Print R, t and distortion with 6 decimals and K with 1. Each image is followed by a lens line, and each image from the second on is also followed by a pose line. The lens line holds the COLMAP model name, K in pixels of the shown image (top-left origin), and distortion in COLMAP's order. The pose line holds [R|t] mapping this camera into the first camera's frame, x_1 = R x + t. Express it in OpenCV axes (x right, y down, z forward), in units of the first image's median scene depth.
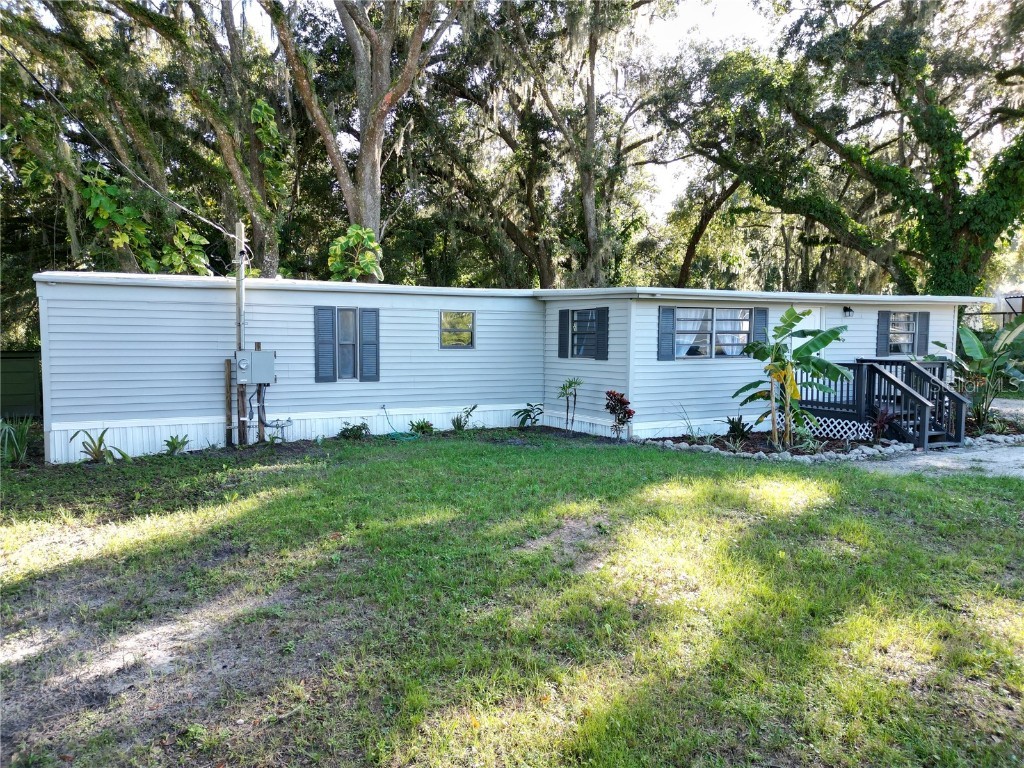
lens RADIAL K [[722.1, 0, 509.6], [0, 722.1, 381.3], [0, 0, 1]] dist [0.068865, -0.049764]
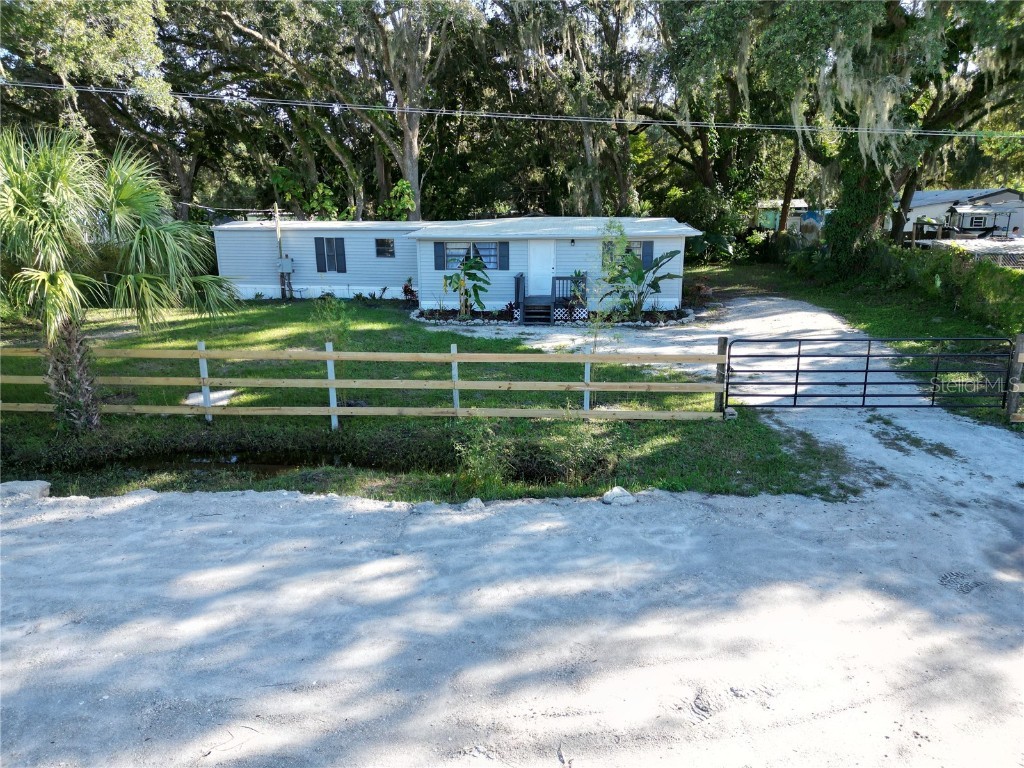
lens RADIAL K [[722.1, 0, 512.1], [0, 722.1, 385.2], [0, 0, 1]] dist [0.068865, -0.049764]
pose [[0.836161, 0.130004, -0.532854, 1.413753], [-0.025795, 0.979750, 0.198558, -0.113221], [0.547877, -0.152282, 0.822582, -0.539159]]
